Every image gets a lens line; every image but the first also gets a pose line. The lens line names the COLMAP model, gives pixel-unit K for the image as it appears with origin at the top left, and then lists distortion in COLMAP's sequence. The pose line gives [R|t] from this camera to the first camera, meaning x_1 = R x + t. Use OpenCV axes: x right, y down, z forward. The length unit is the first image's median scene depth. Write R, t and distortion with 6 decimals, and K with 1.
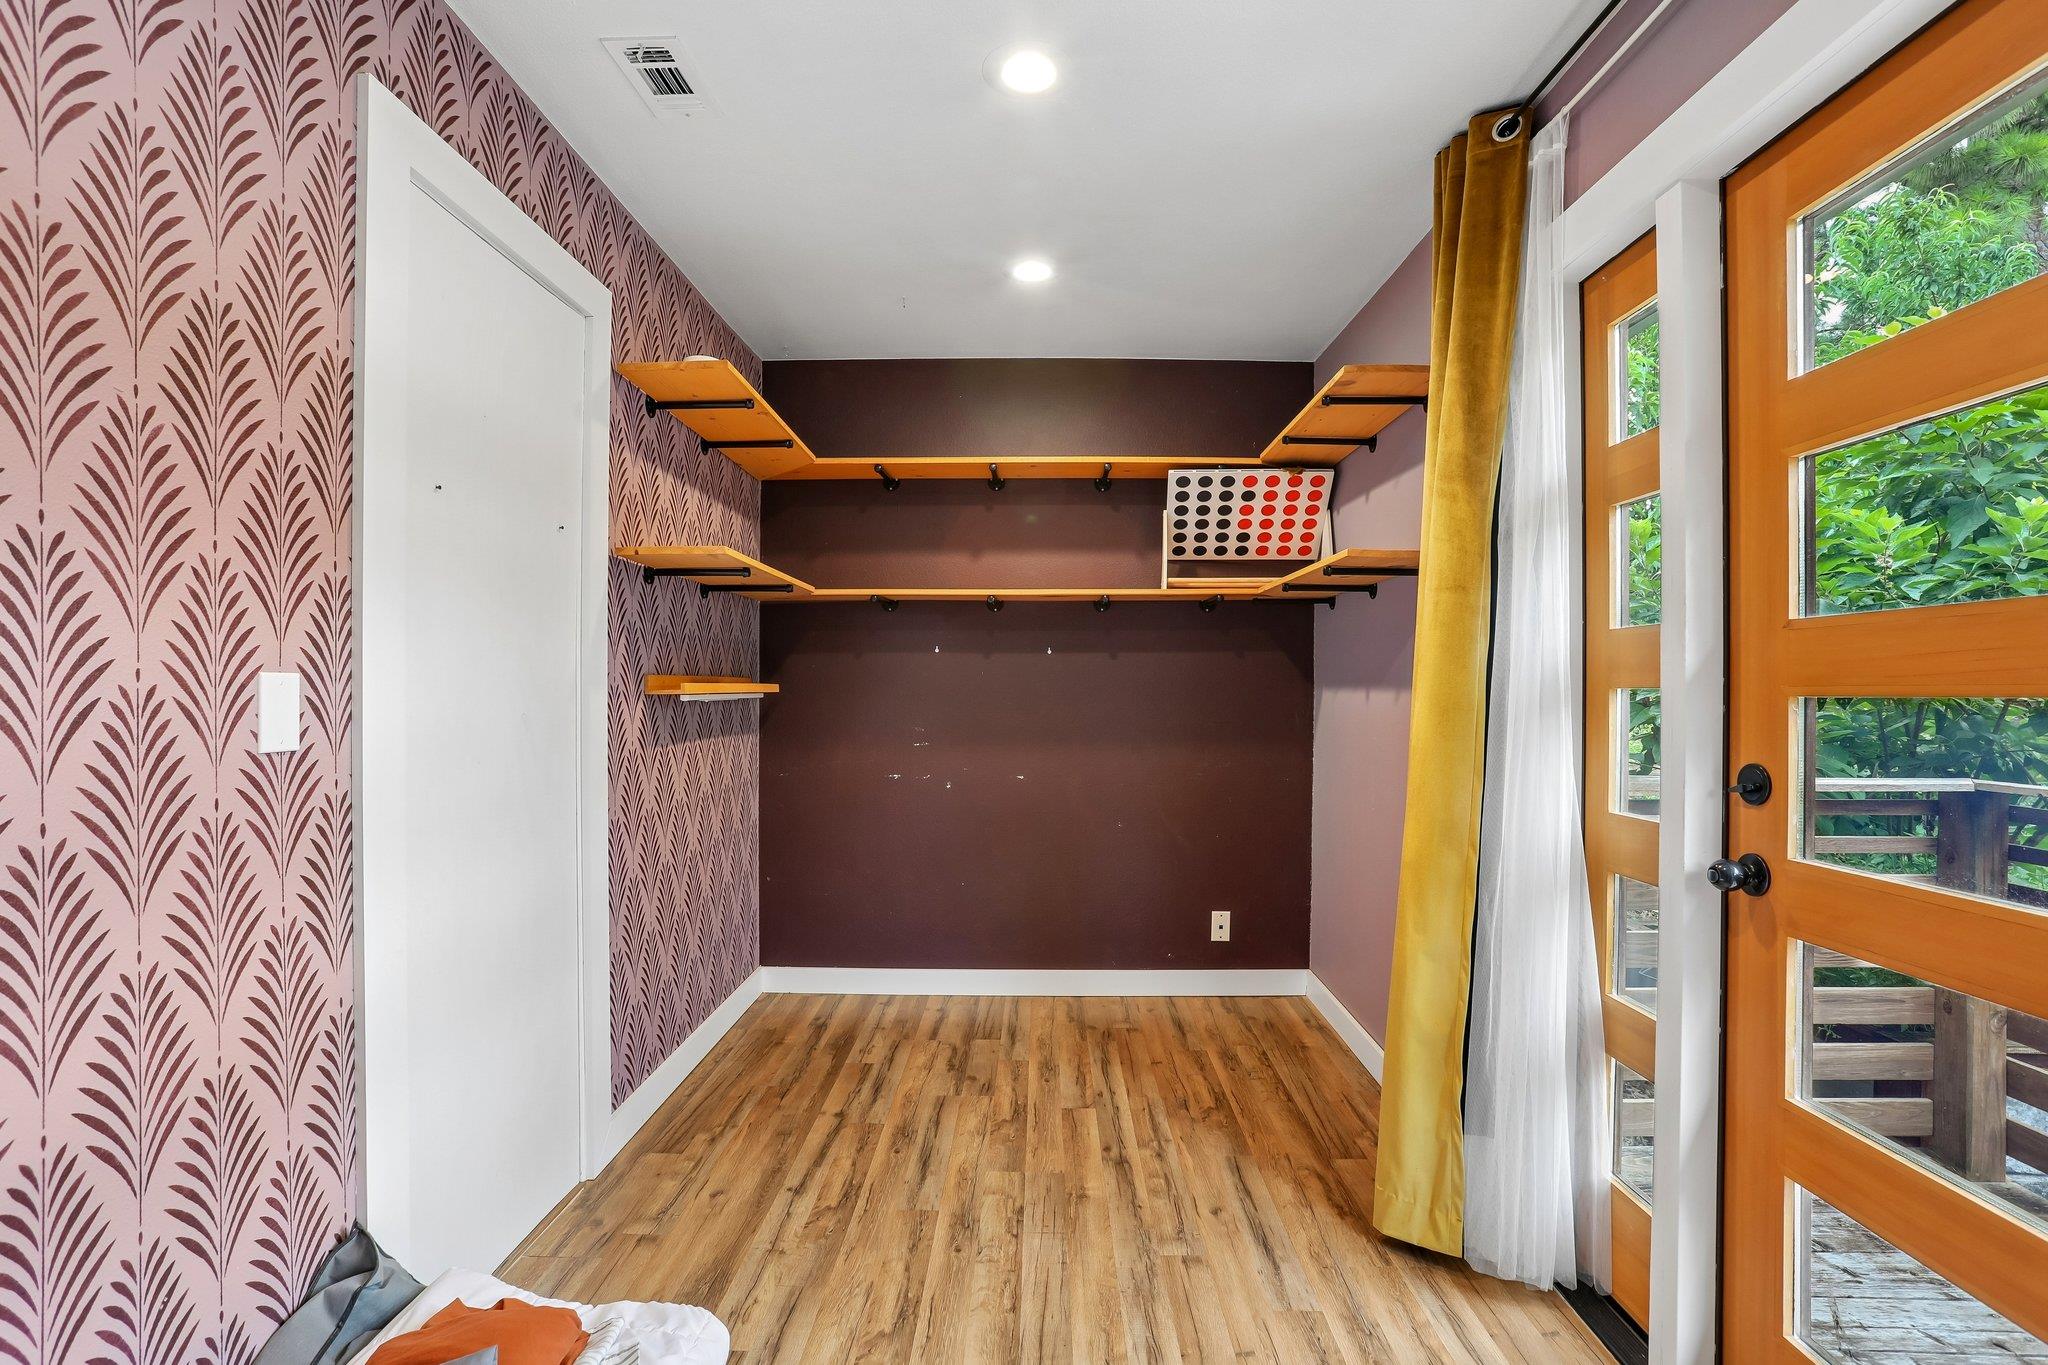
lens RADIAL K [[940.7, 0, 1018.9], [0, 940.7, 686.2], [0, 0, 1]] dist [-0.041406, 0.015310]
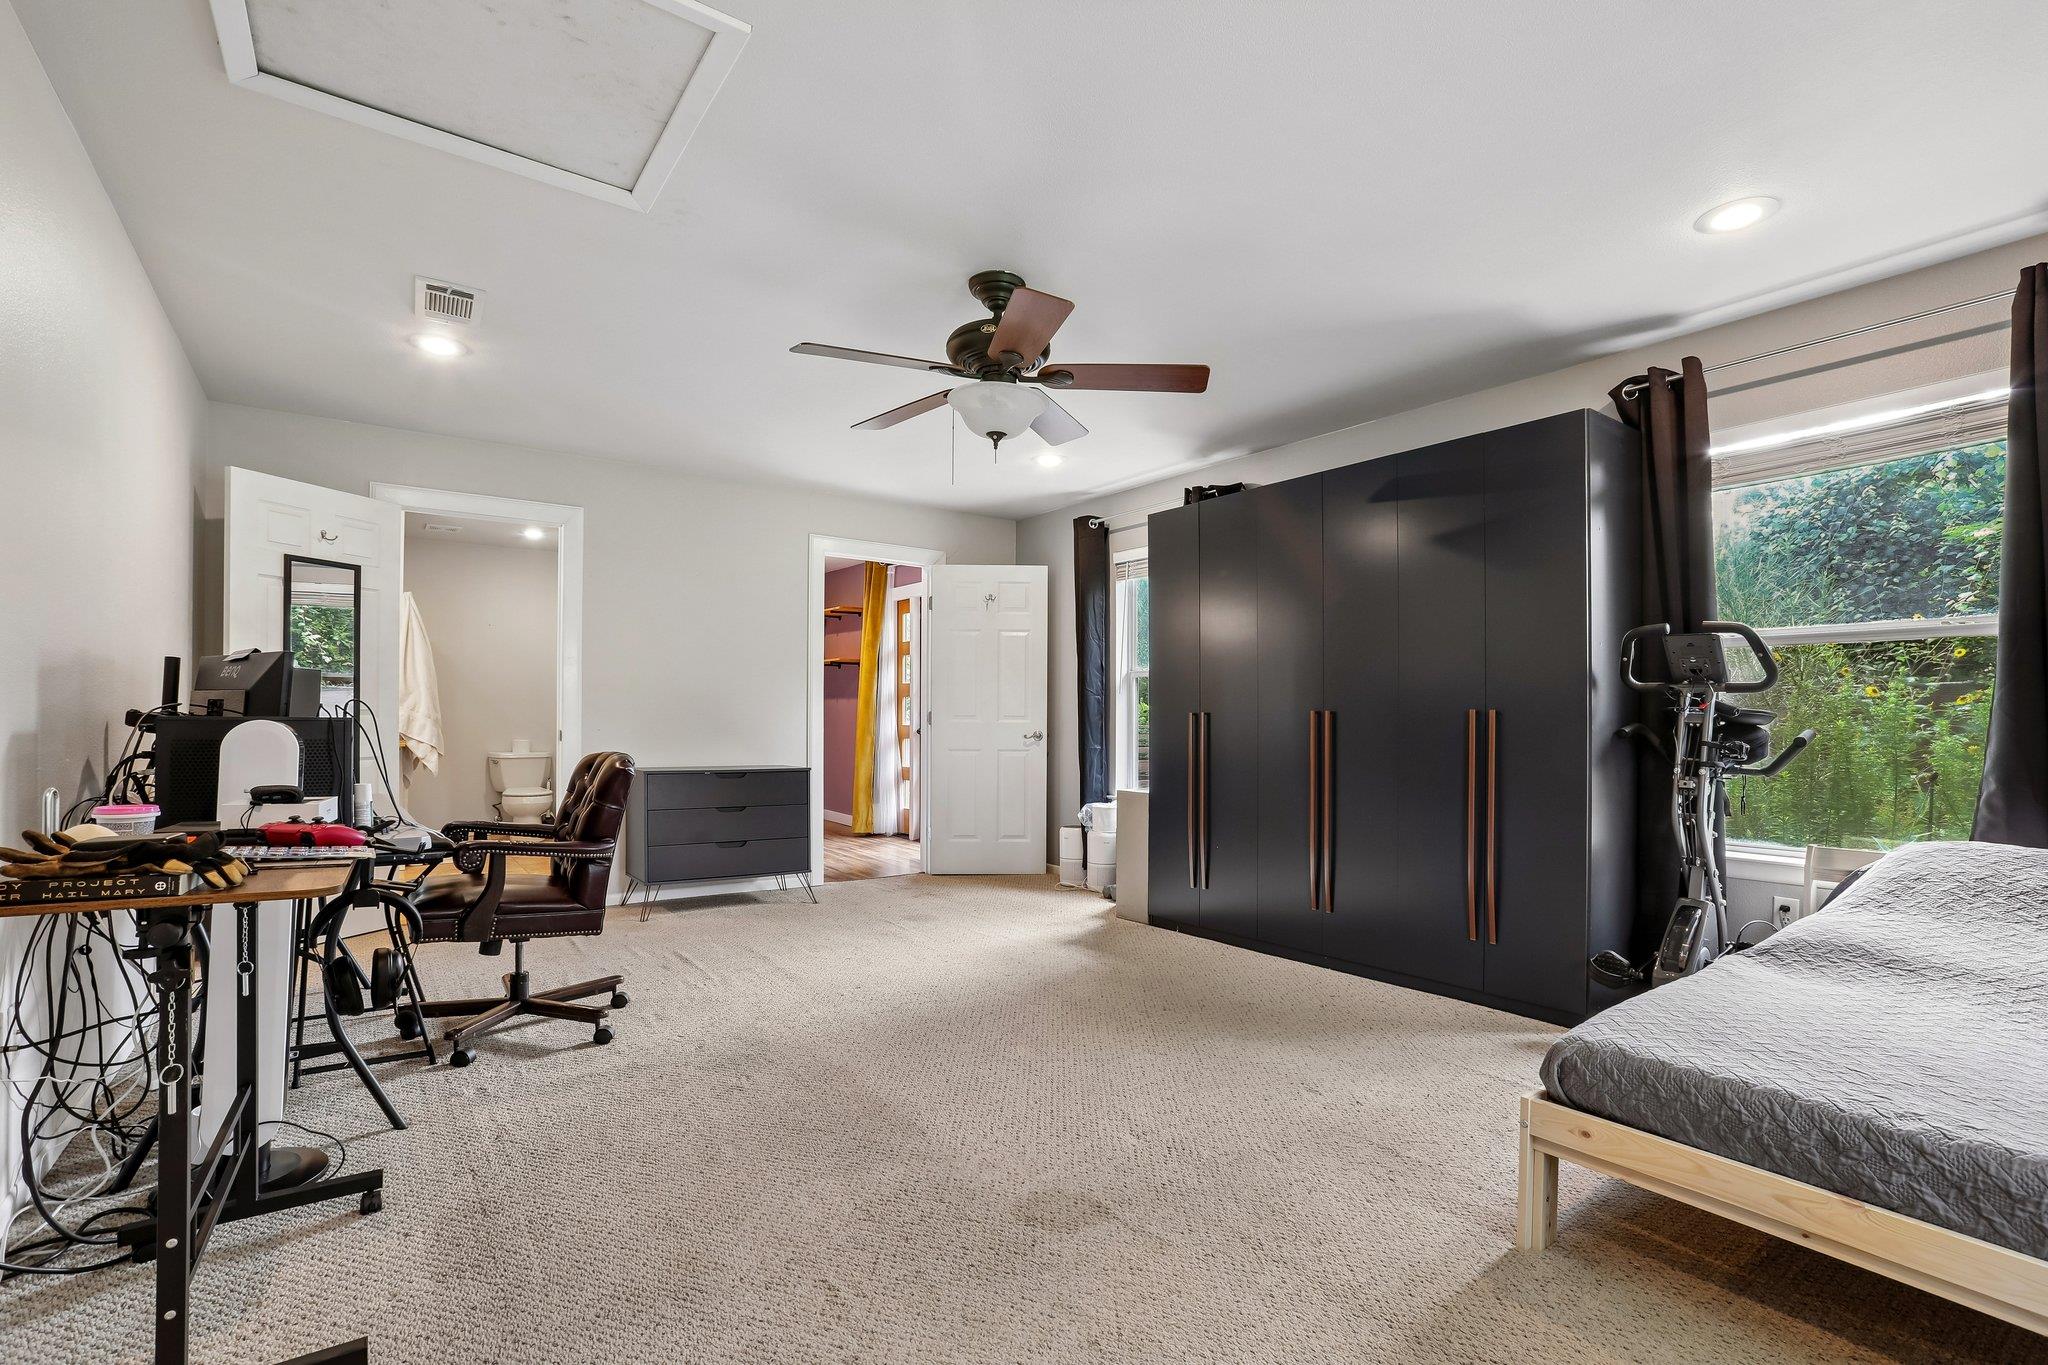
lens RADIAL K [[940.7, 0, 1026.7], [0, 940.7, 686.4], [0, 0, 1]] dist [-0.041406, 0.015310]
pose [[0.812073, 0.007953, 0.583502, -1.460391], [0.001102, 0.999884, -0.015162, 0.020748], [-0.583555, 0.012956, 0.811970, -2.910950]]
